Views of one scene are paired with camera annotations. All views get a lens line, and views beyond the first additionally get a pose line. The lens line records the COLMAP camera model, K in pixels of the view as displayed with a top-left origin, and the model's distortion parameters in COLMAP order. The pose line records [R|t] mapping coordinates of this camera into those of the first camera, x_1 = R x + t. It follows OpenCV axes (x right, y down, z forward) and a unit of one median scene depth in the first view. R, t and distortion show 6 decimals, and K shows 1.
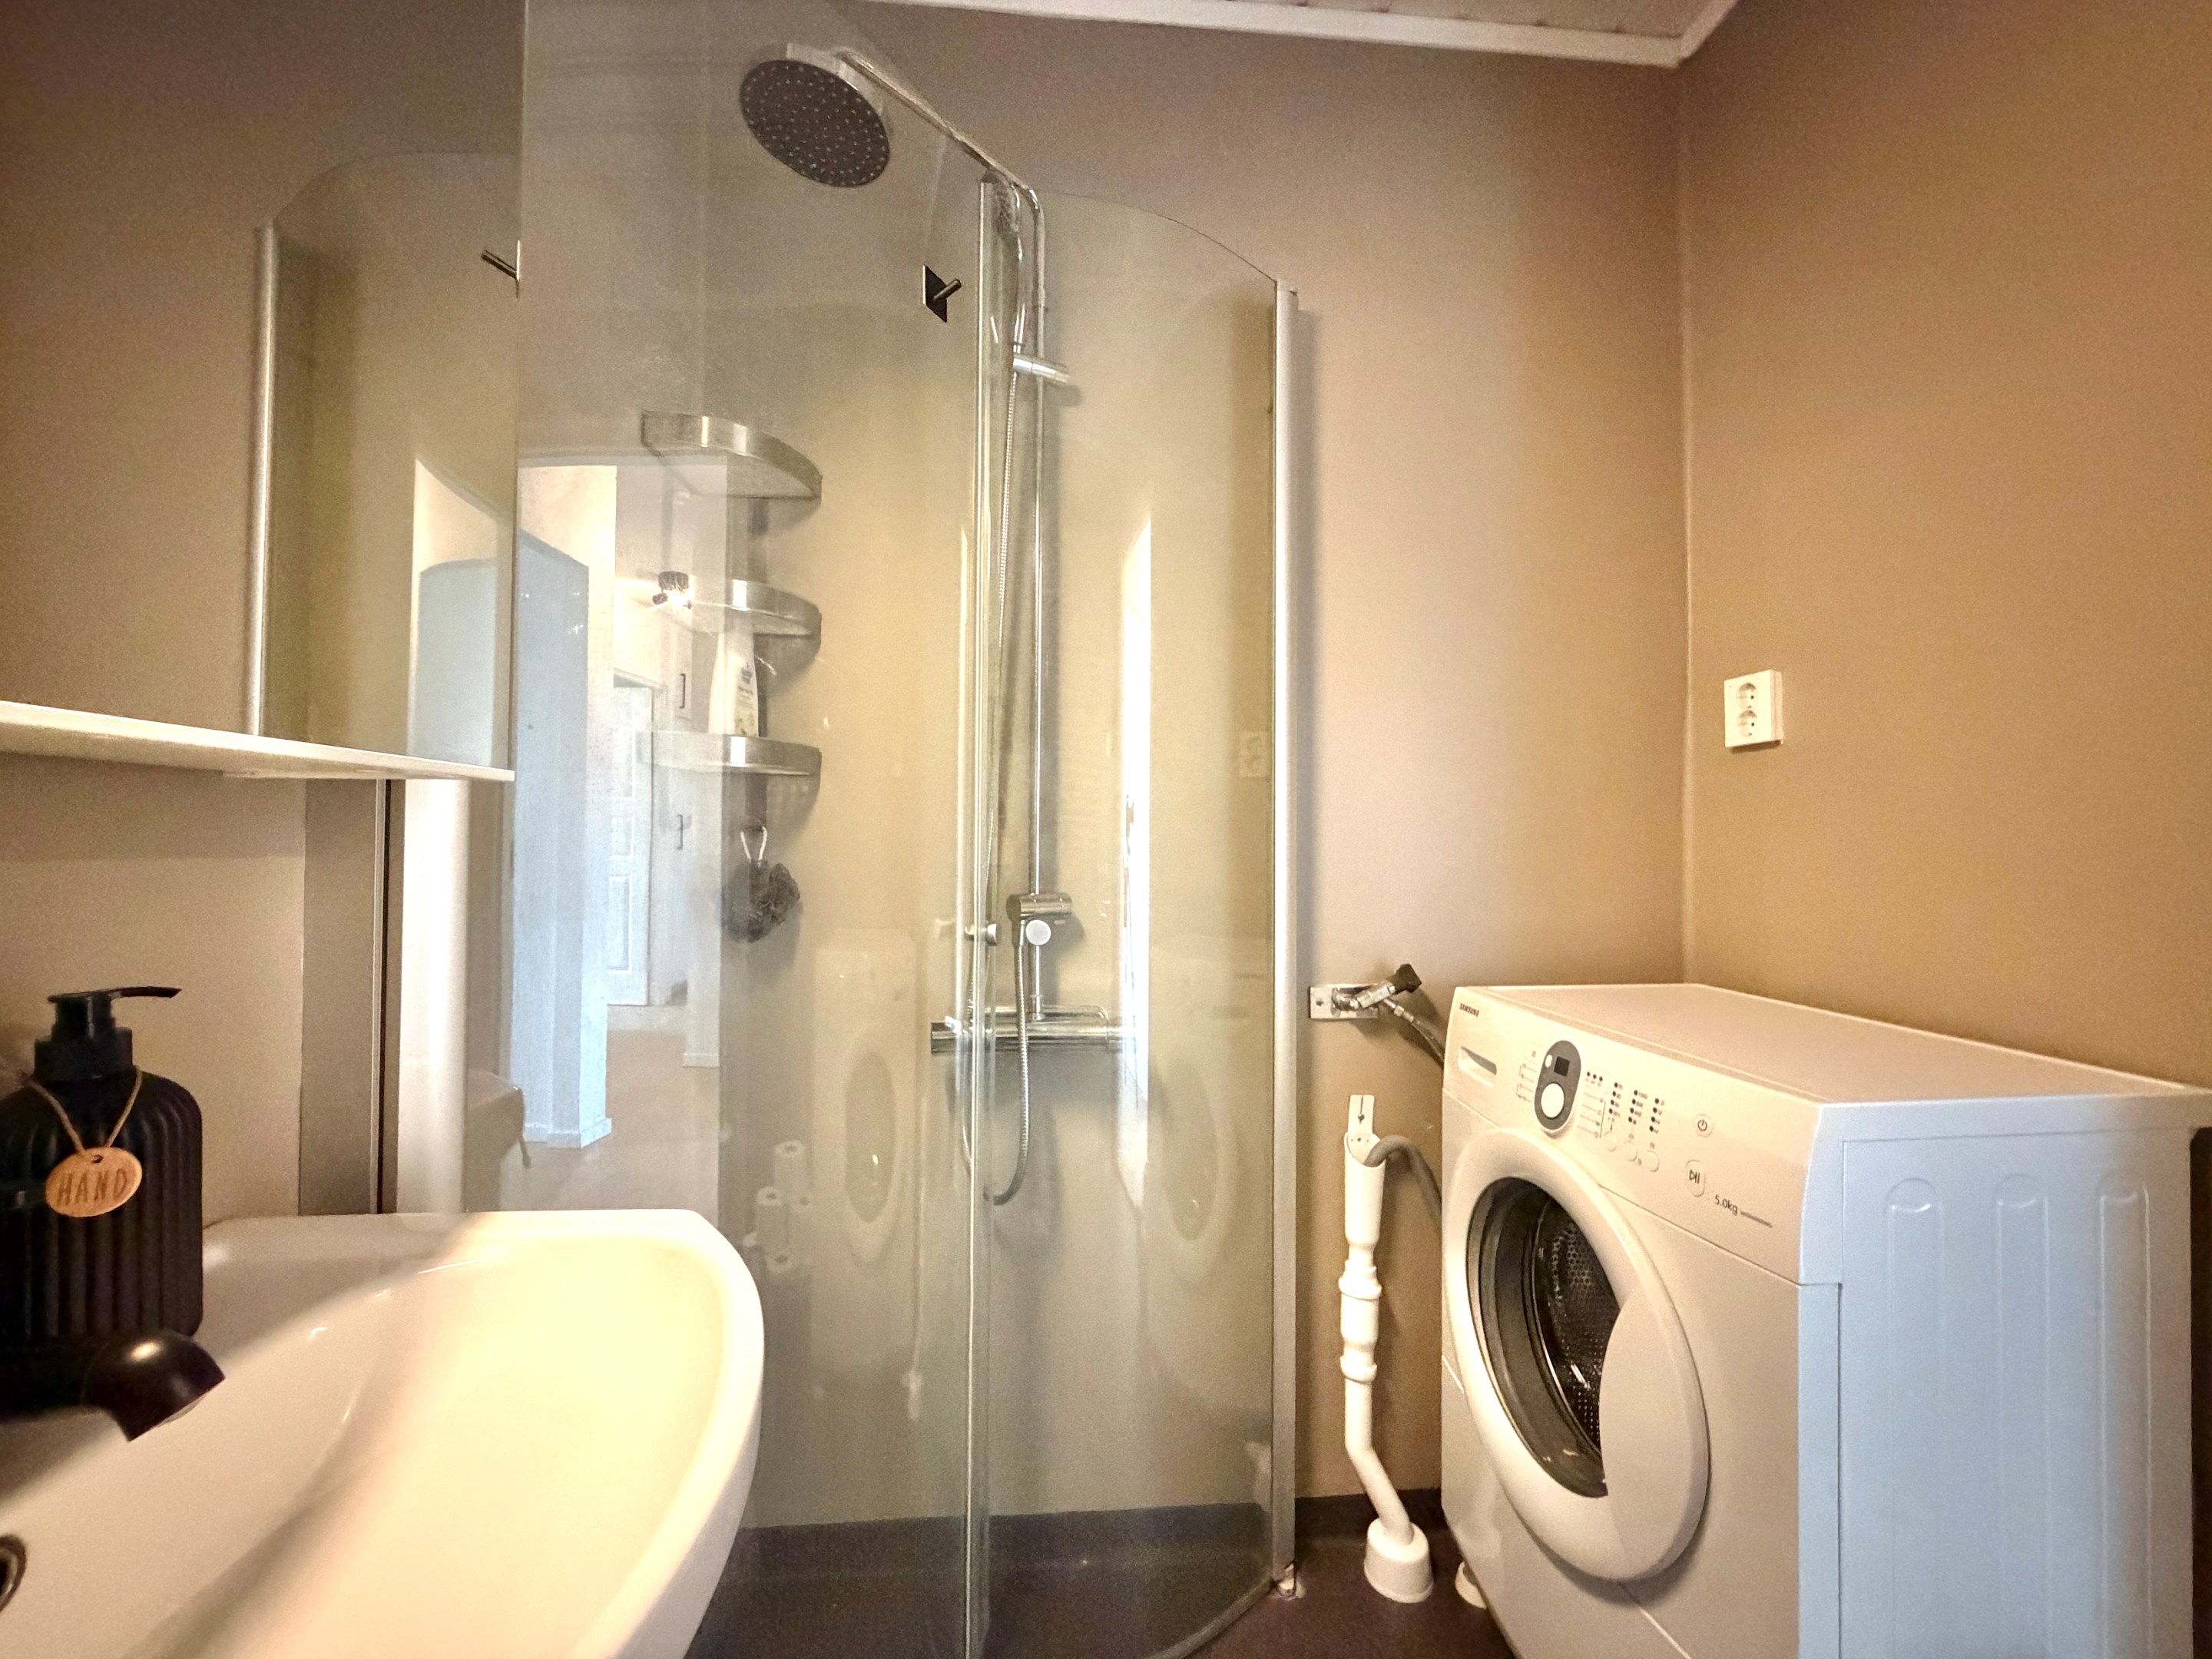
lens RADIAL K [[921.5, 0, 1110.7], [0, 921.5, 813.1], [0, 0, 1]] dist [-0.001694, 0.000122]
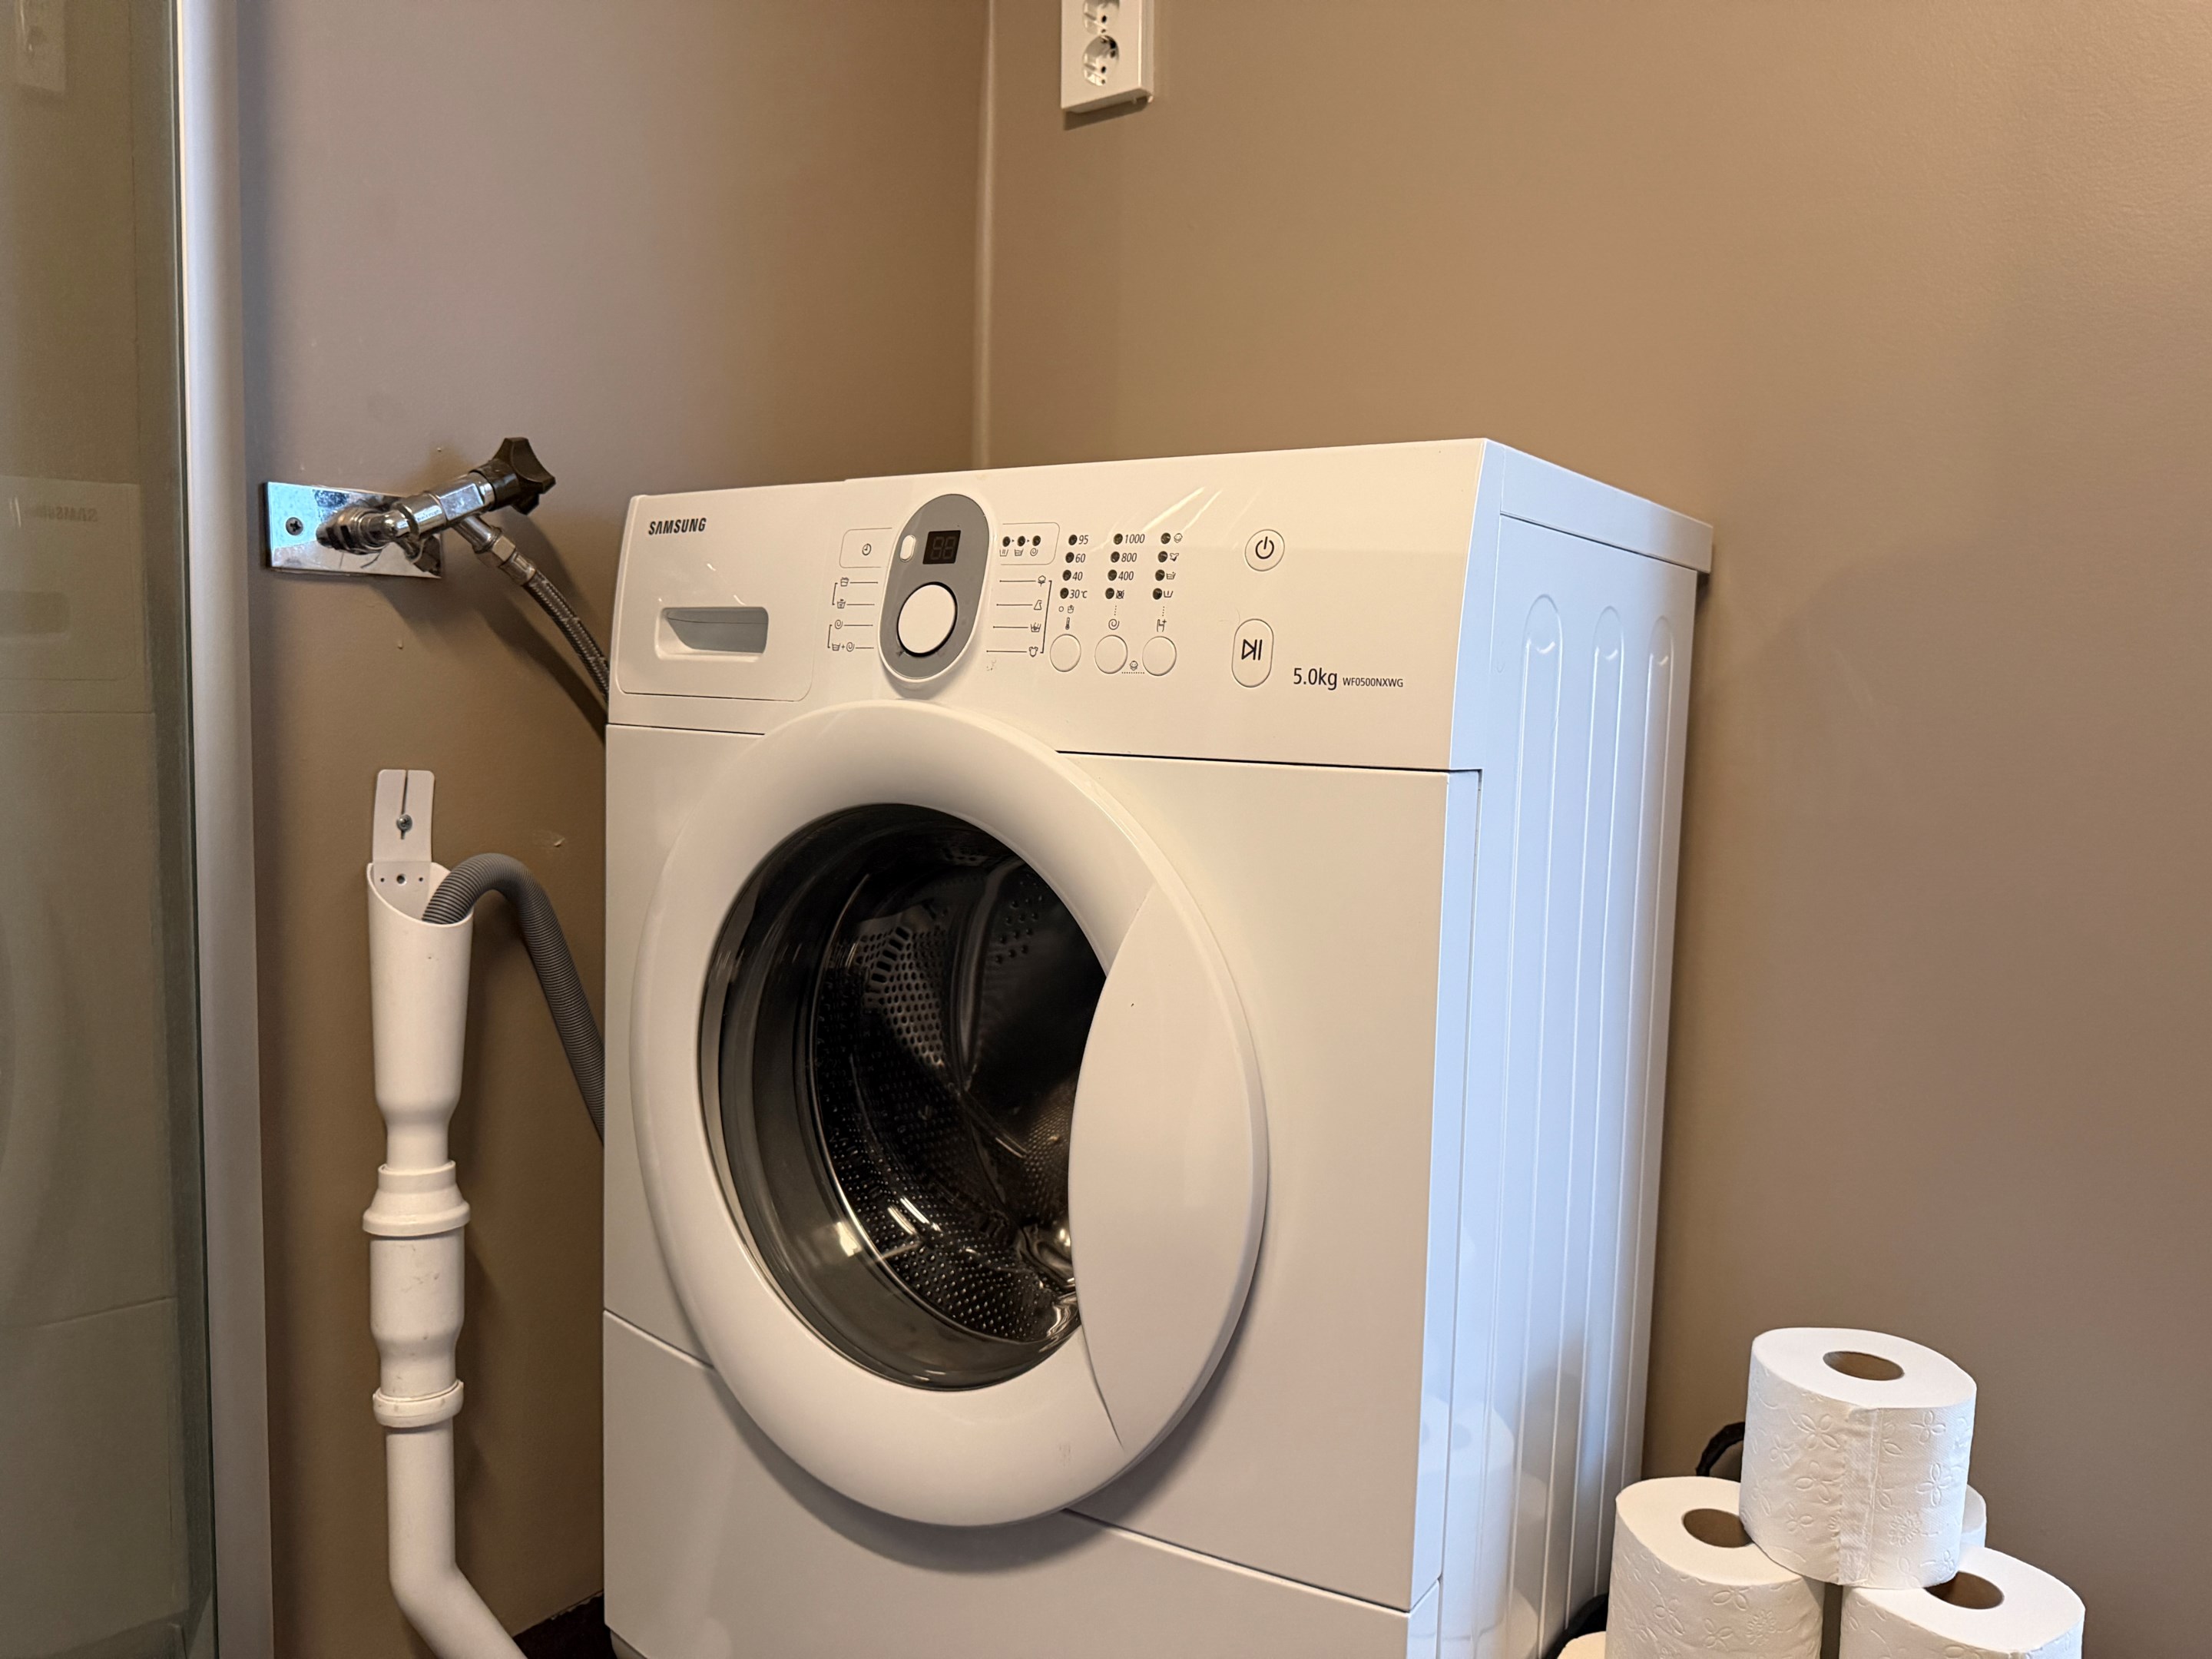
lens RADIAL K [[1643.7, 0, 1122.9], [0, 1643.7, 840.6], [0, 0, 1]] dist [0.076332, -0.100757]
pose [[0.670778, -0.055536, 0.739576, -0.063546], [-0.025989, 0.994820, 0.098274, 0.267525], [-0.741203, -0.085140, 0.665860, 0.281193]]
